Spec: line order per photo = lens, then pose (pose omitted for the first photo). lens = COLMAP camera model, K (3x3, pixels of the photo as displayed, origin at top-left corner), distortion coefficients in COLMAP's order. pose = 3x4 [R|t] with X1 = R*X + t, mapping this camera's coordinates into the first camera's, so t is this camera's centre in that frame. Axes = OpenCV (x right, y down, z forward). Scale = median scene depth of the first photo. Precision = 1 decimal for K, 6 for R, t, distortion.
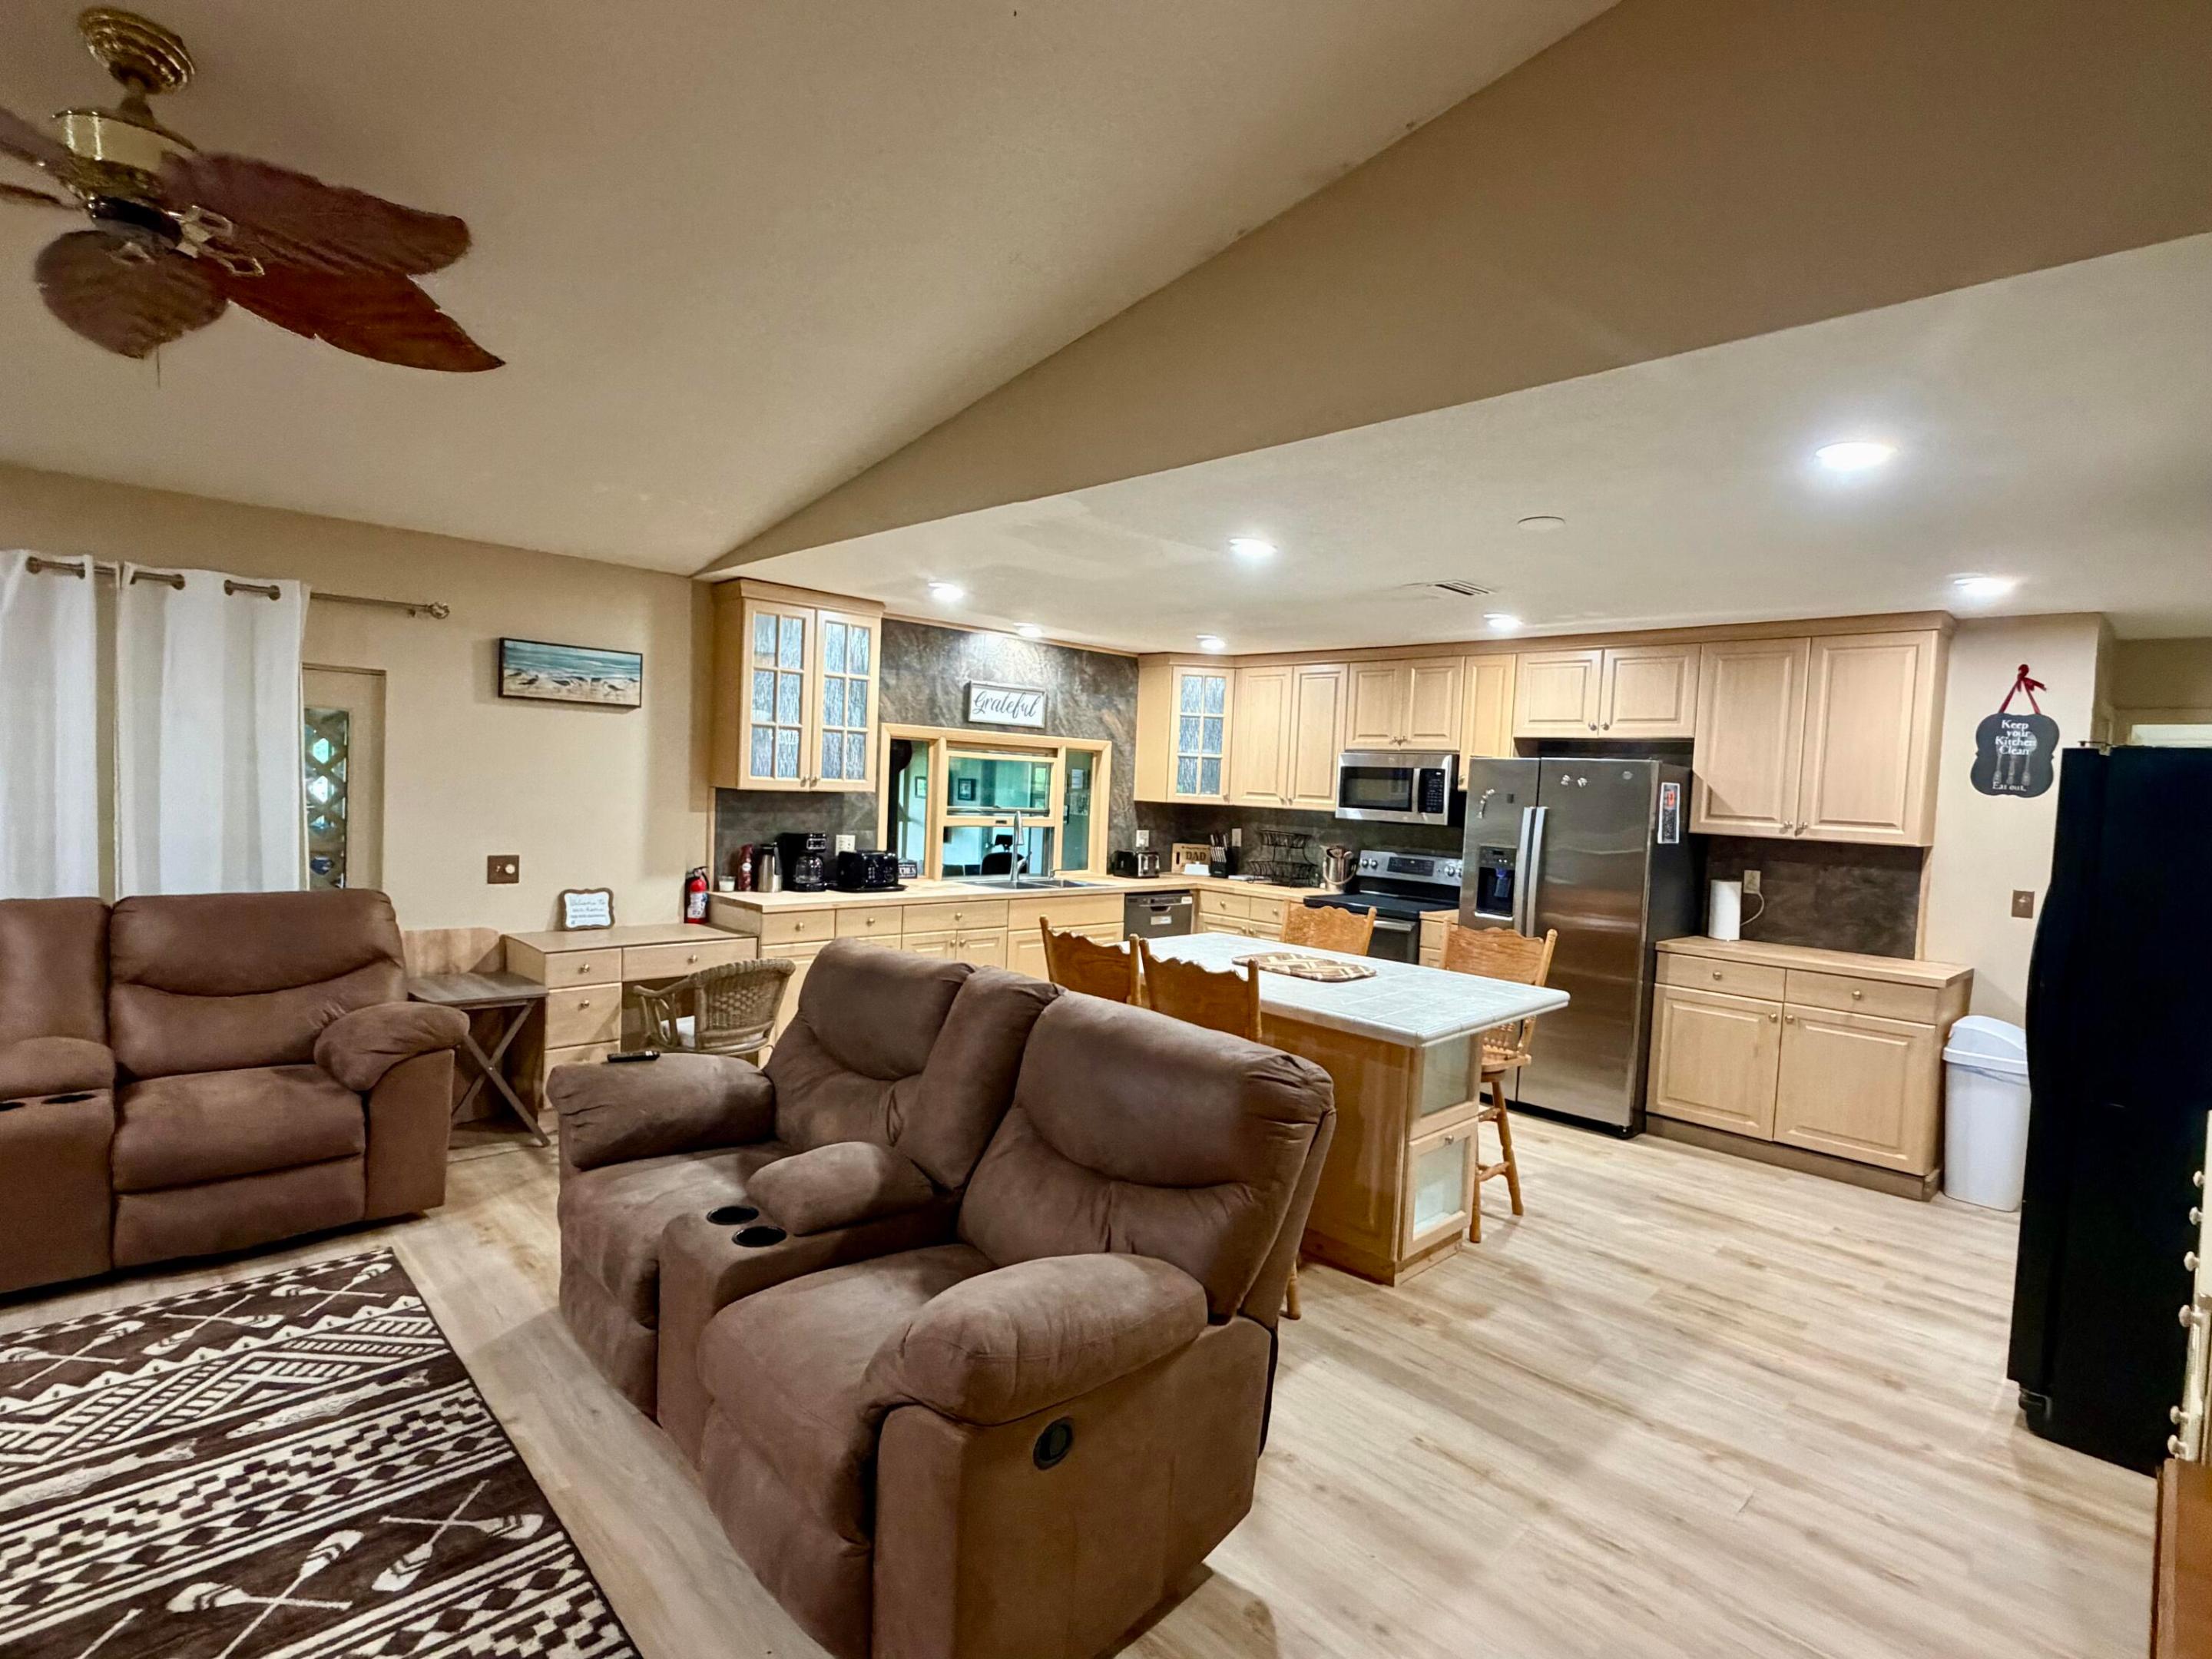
lens RADIAL K [[1072.6, 0, 1116.6], [0, 1072.6, 862.6], [0, 0, 1]] dist [-0.001243, -0.003652]
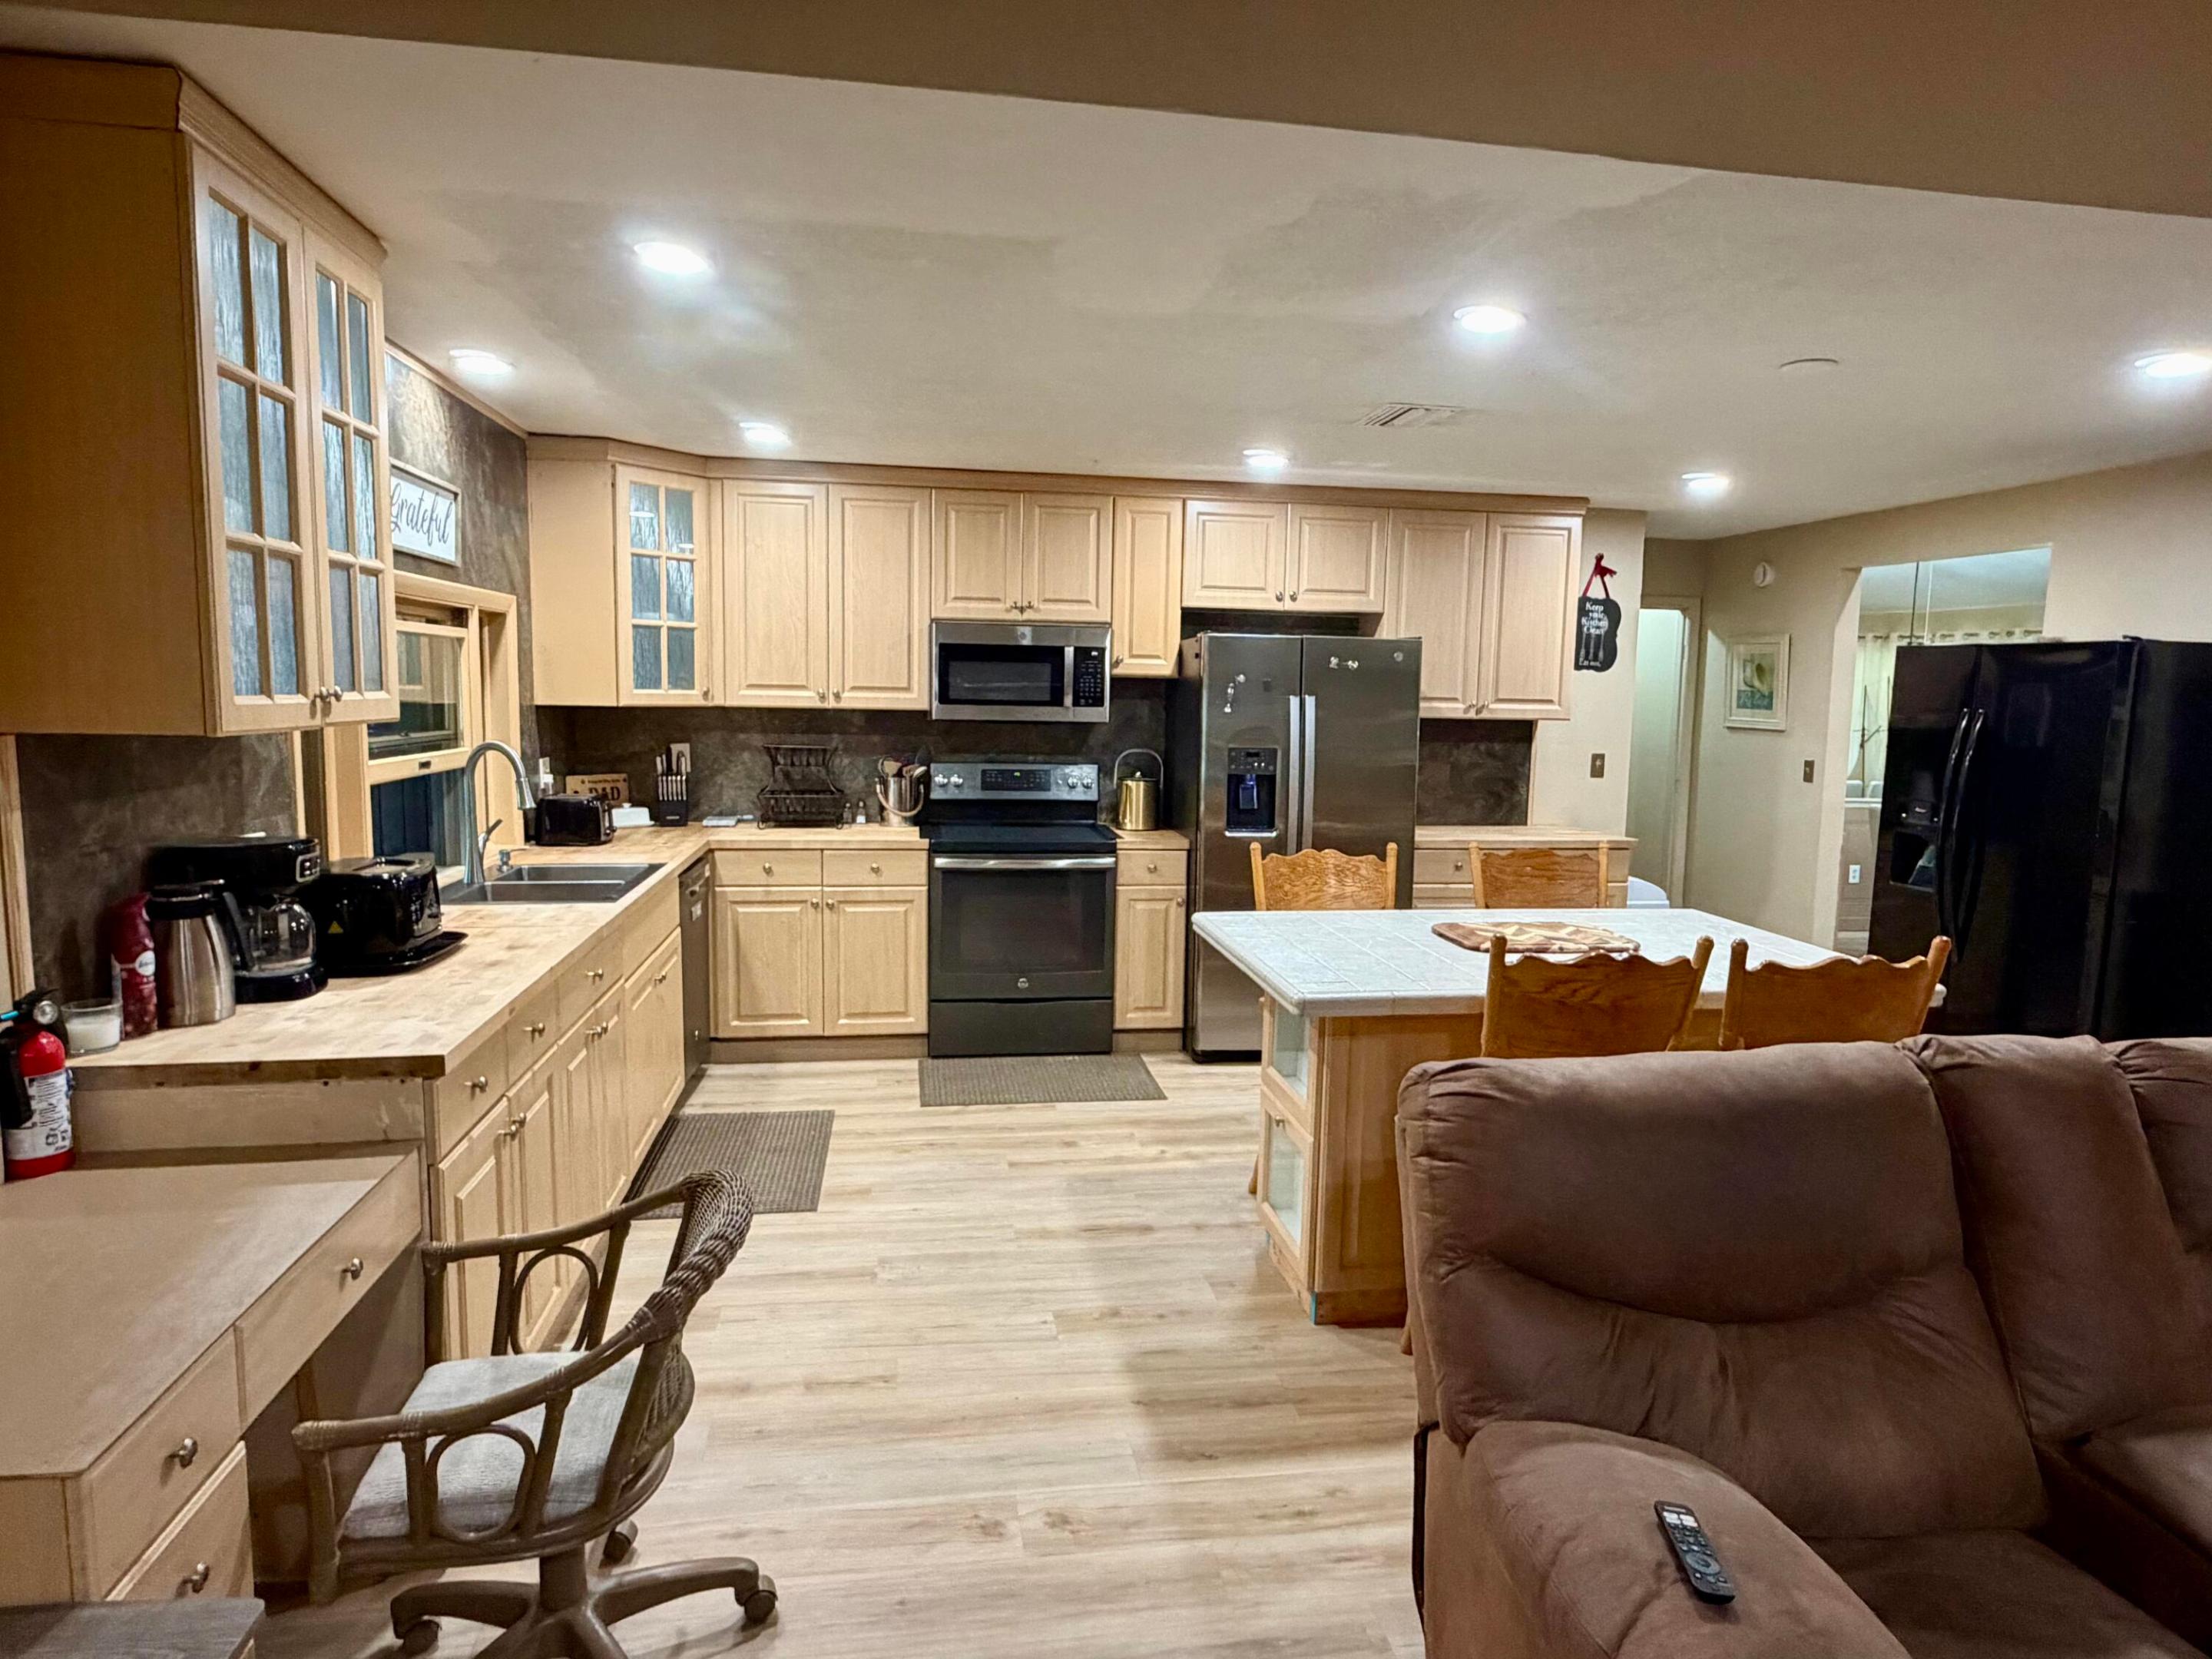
lens RADIAL K [[1292.0, 0, 1092.8], [0, 1292.0, 829.0], [0, 0, 1]] dist [-0.005834, 0.003127]
pose [[0.592906, -0.120827, 0.796155, -0.498733], [0.067020, 0.992653, 0.100737, -0.060543], [-0.802478, -0.006369, 0.596648, 0.536037]]
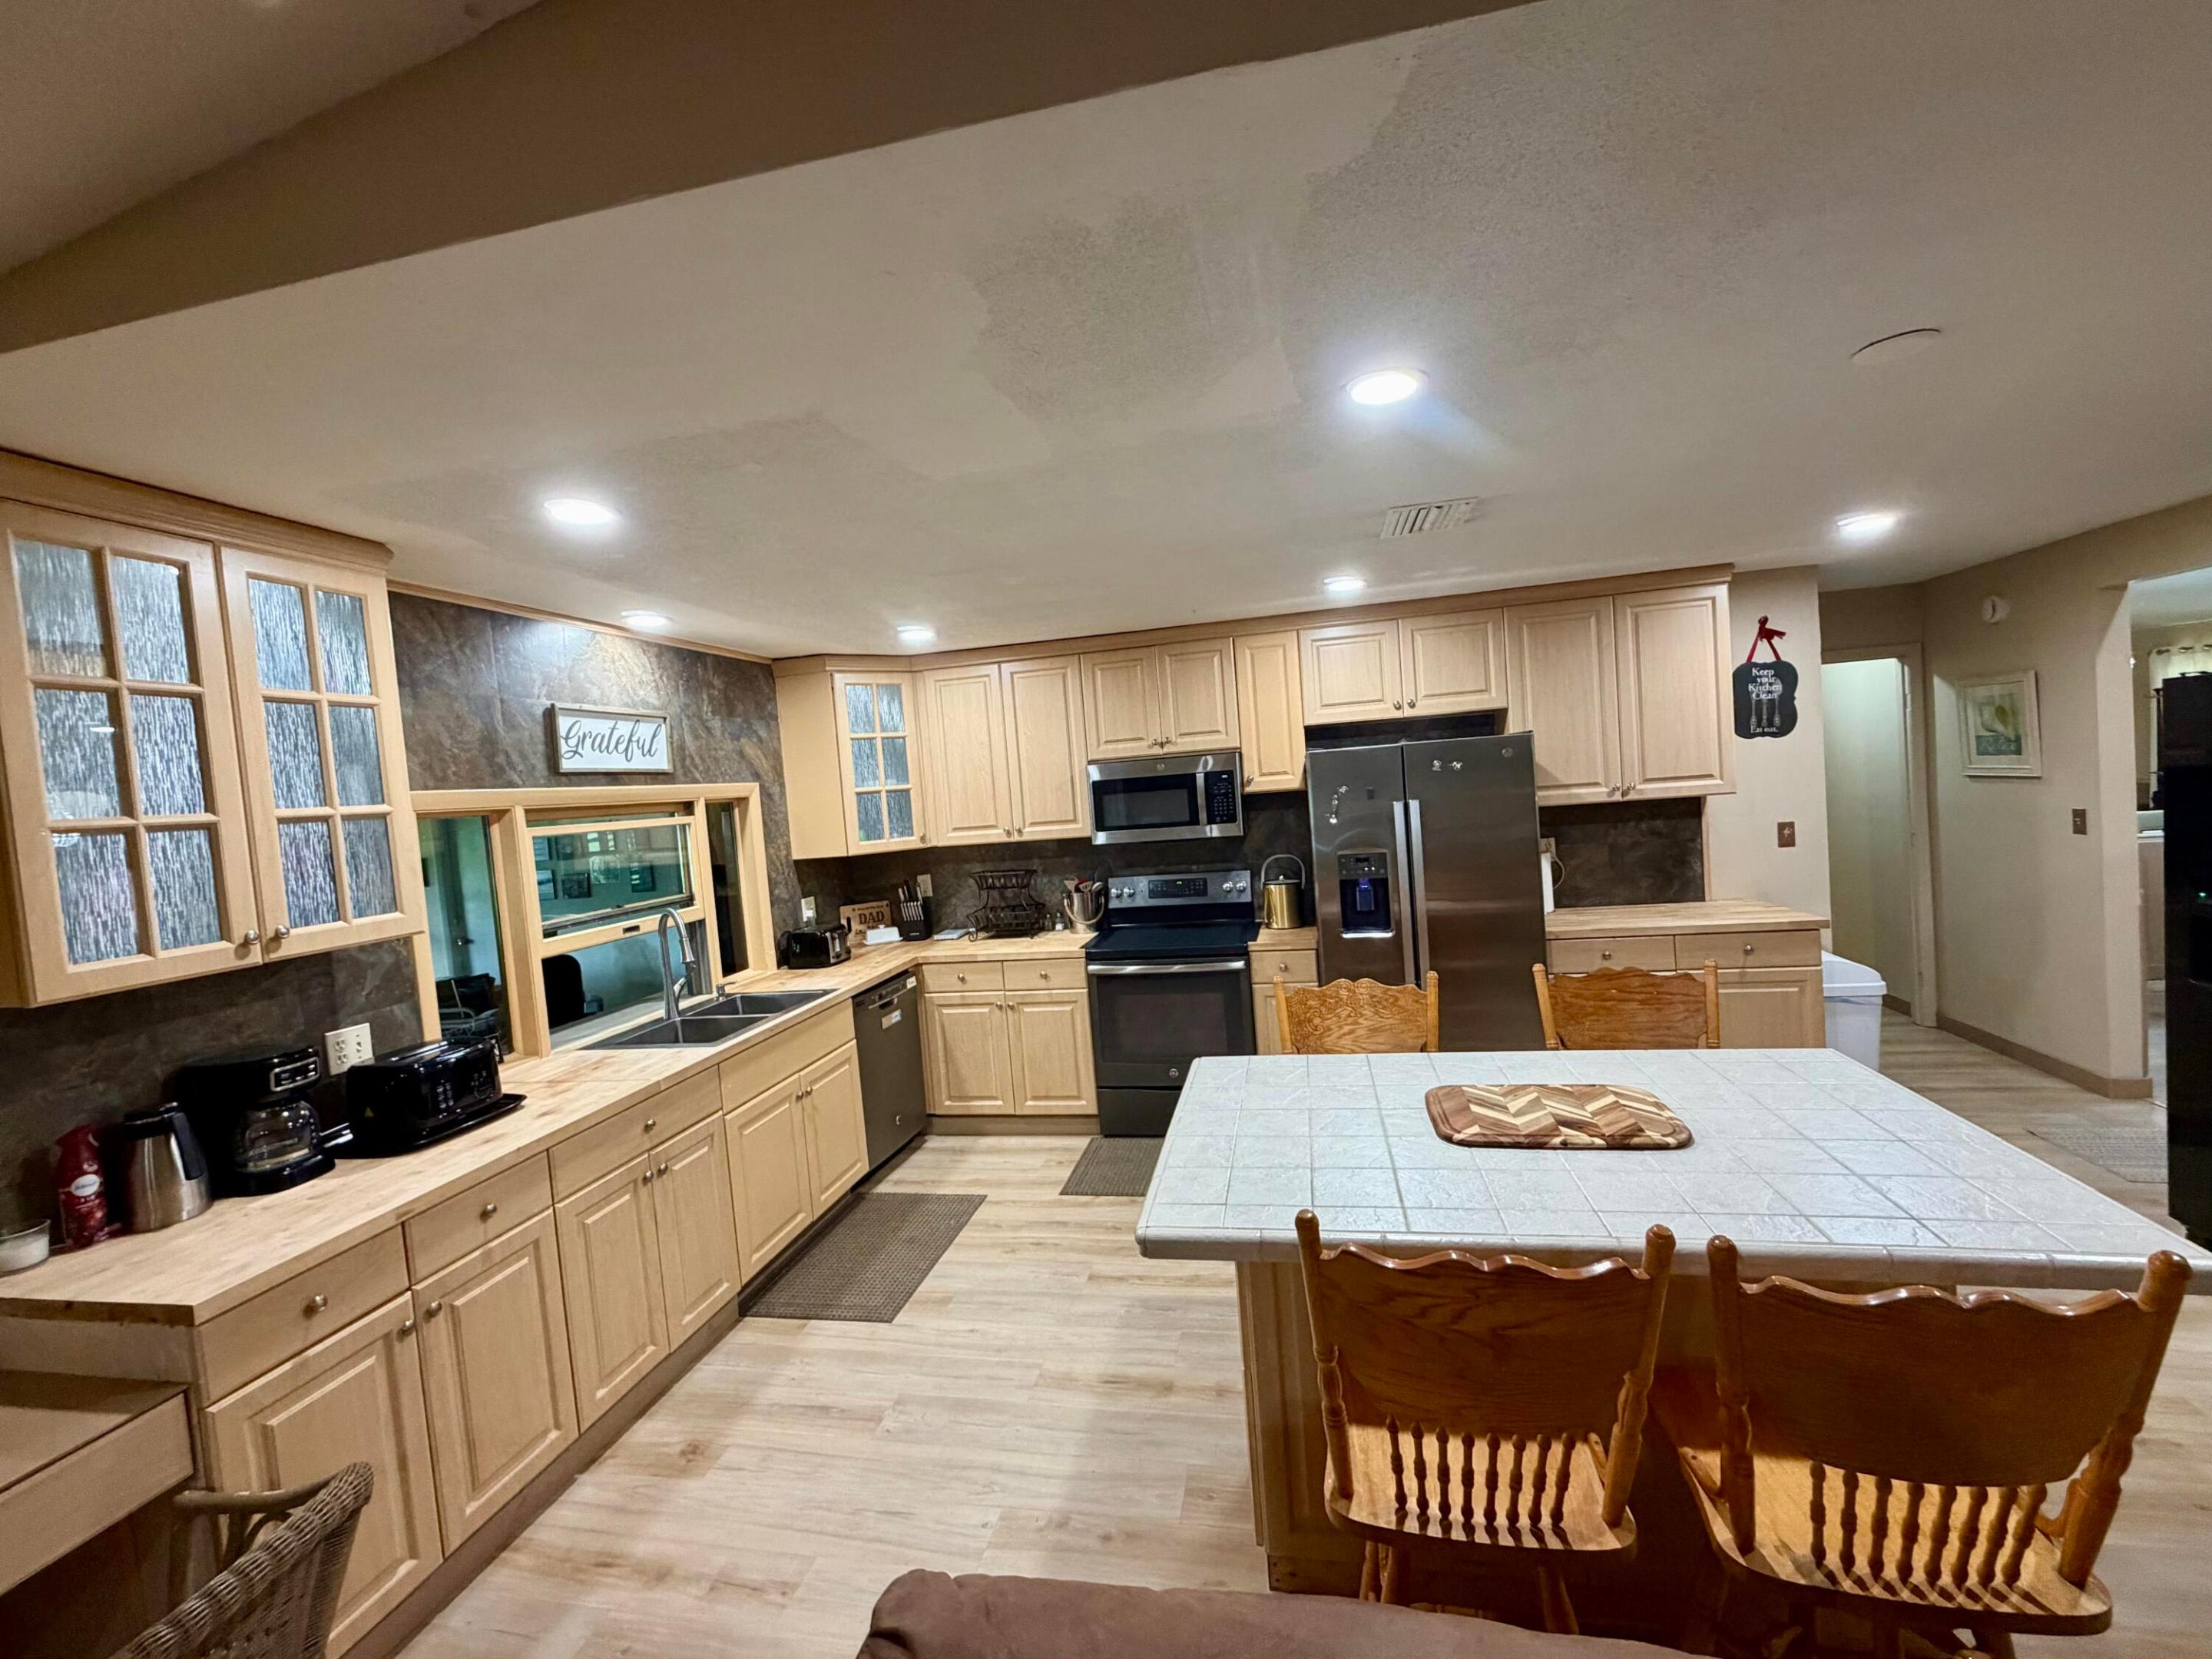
lens RADIAL K [[904.3, 0, 1104.1], [0, 904.3, 829.3], [0, 0, 1]] dist [-0.001987, 0.001500]
pose [[0.831050, -0.135489, 0.539443, -0.196681], [0.155765, 0.987761, 0.008125, -0.072191], [-0.533942, 0.077274, 0.841983, 0.522650]]
